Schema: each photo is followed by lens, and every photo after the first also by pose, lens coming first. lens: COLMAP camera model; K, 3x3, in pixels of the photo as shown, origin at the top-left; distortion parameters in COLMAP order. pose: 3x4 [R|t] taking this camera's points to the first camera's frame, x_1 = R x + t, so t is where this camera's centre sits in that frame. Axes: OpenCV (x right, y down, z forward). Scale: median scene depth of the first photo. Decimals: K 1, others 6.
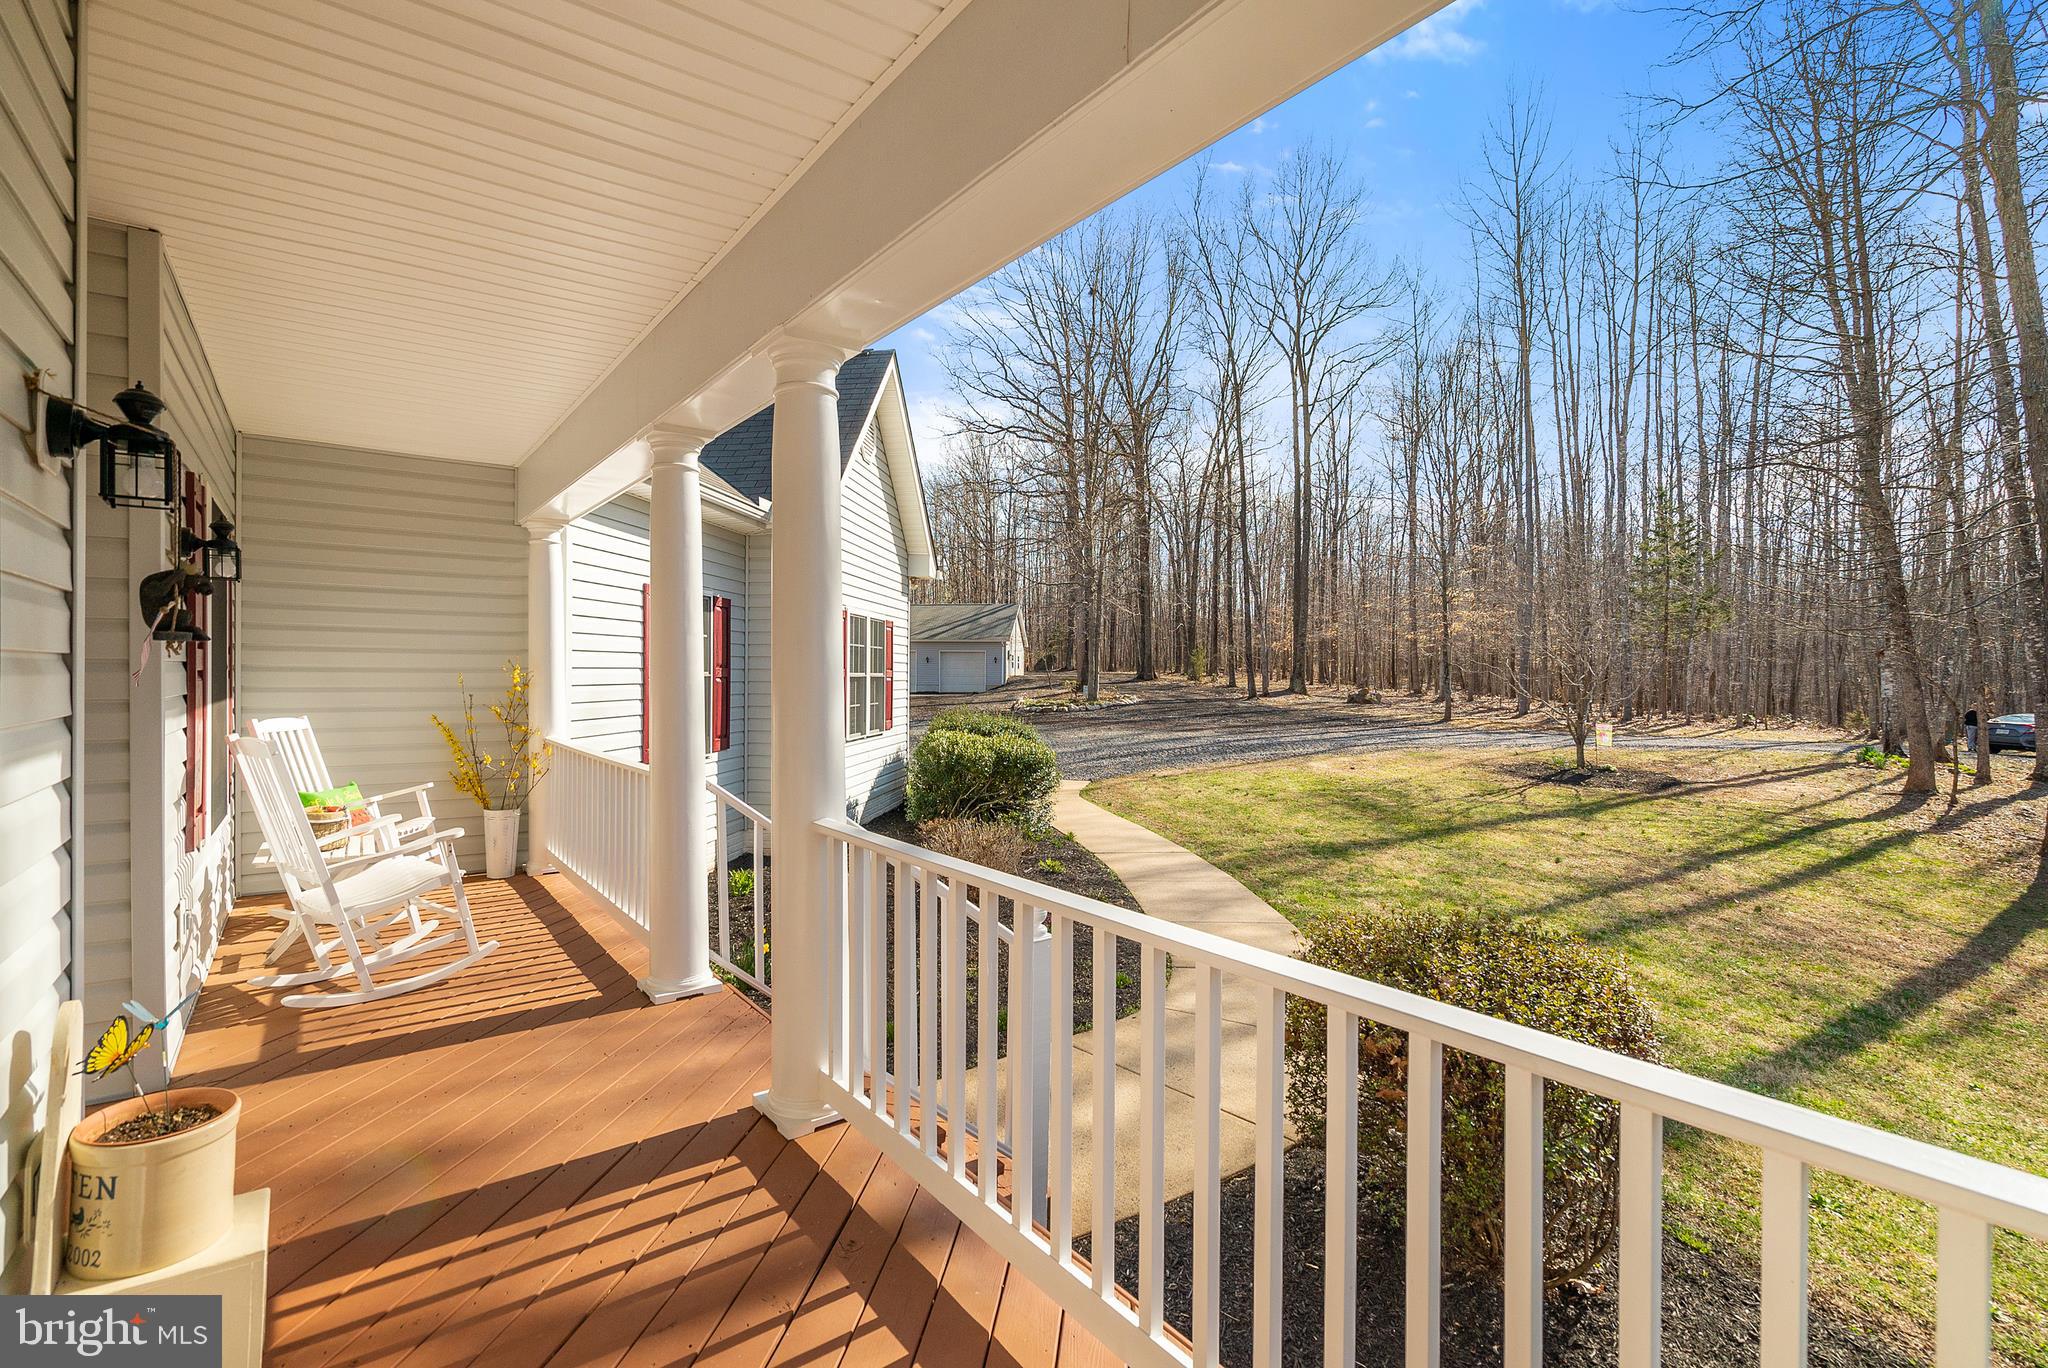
lens RADIAL K [[927.3, 0, 1021.1], [0, 927.3, 672.3], [0, 0, 1]] dist [-0.005167, 0.000187]
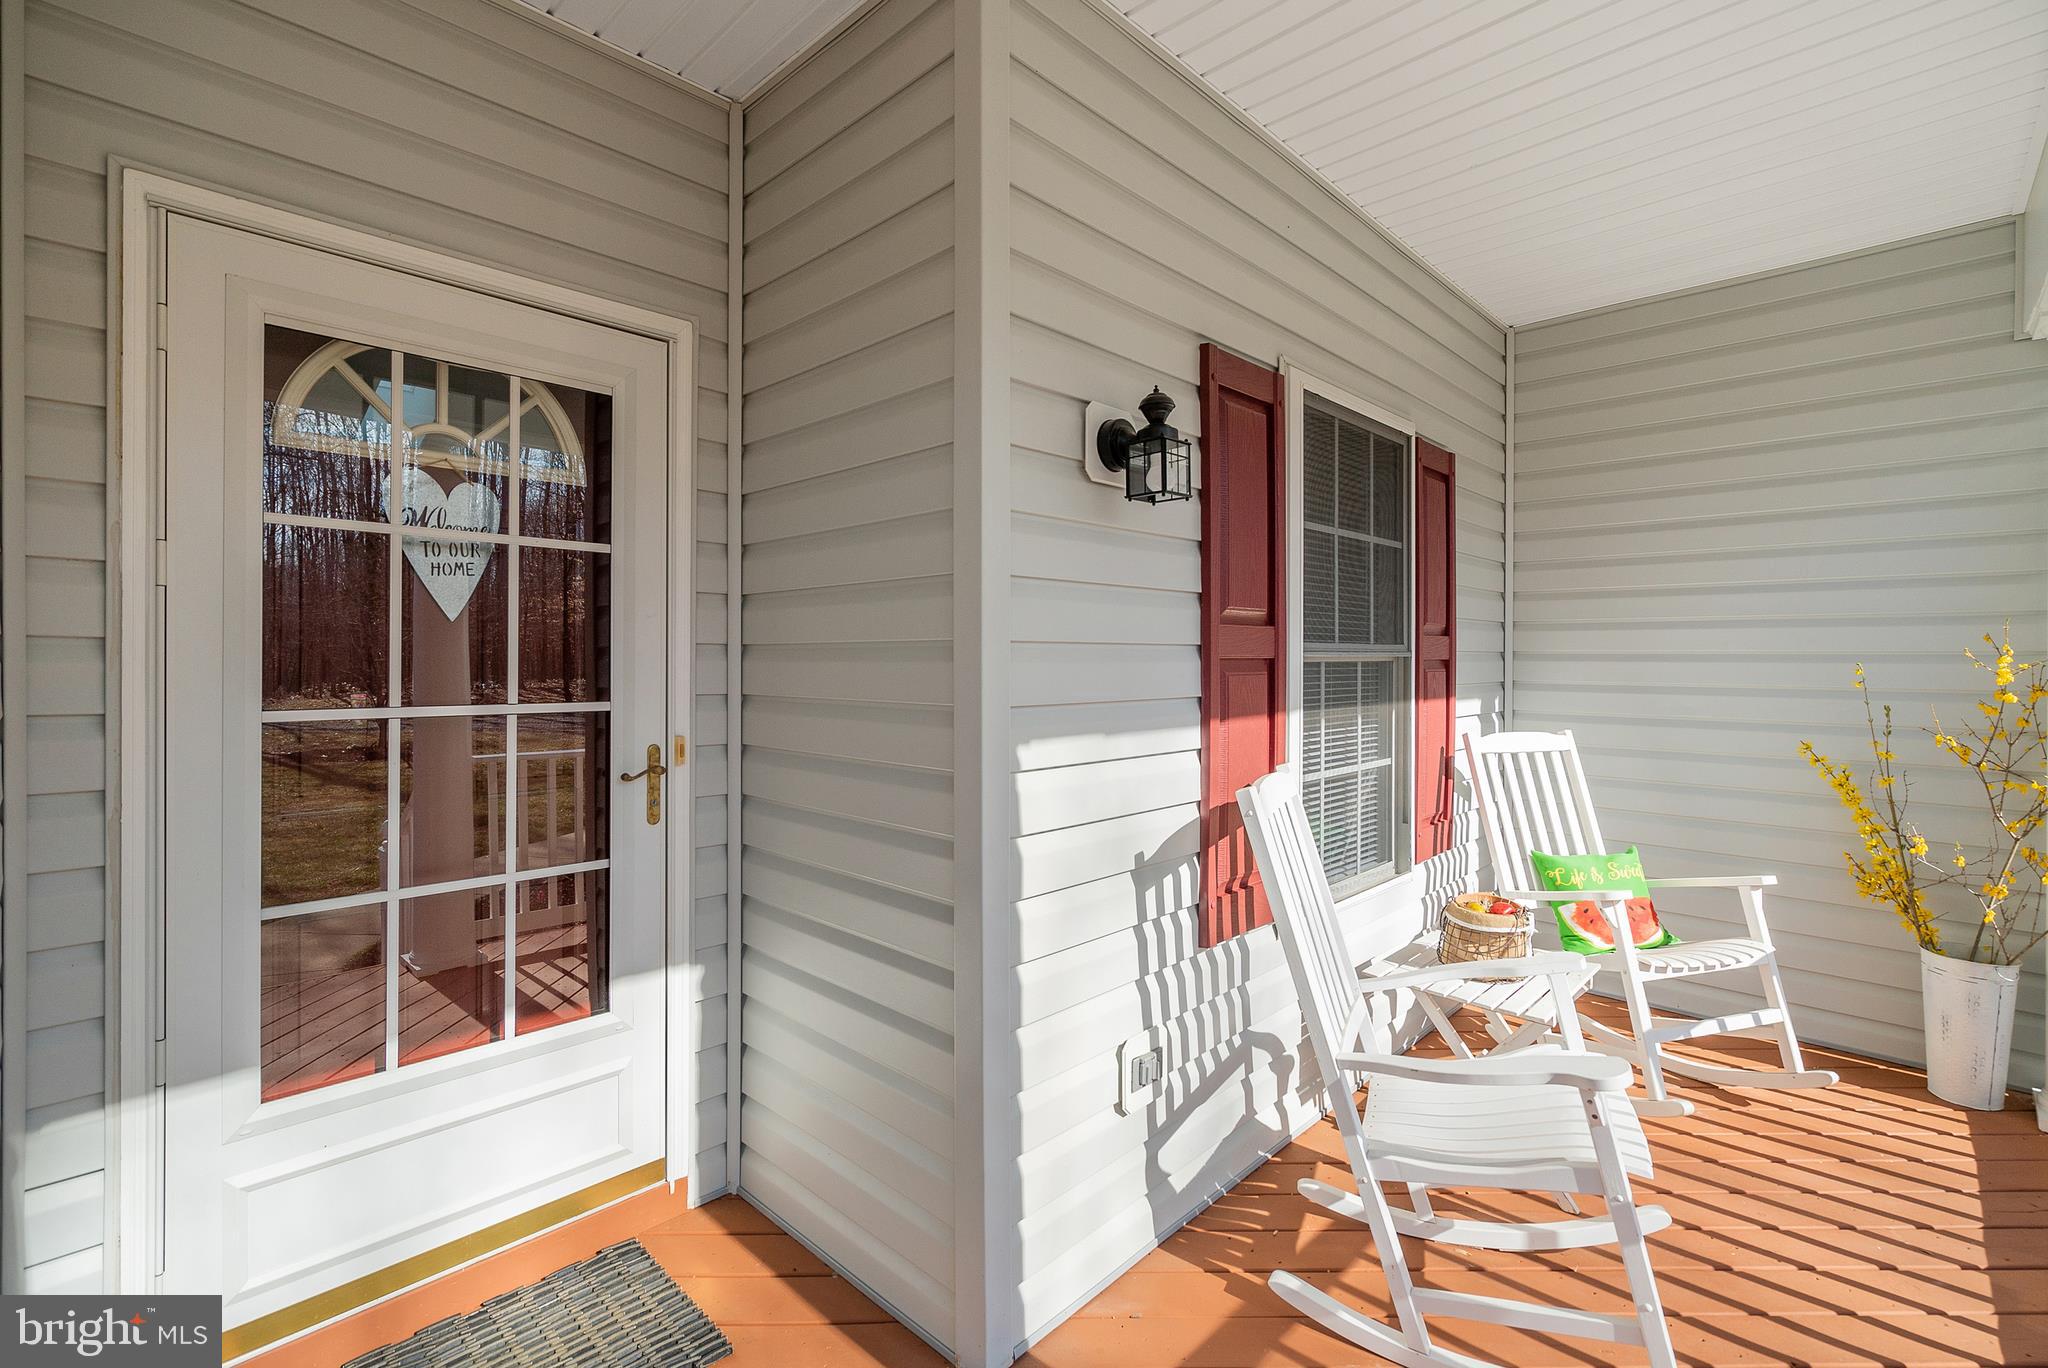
lens RADIAL K [[927.3, 0, 965.4], [0, 927.3, 652.3], [0, 0, 1]] dist [-0.005167, 0.000187]
pose [[0.135966, -0.011142, -0.990651, -0.172865], [-0.000472, 0.999936, -0.011311, 0.001128], [0.990713, 0.002006, 0.135952, 0.446143]]
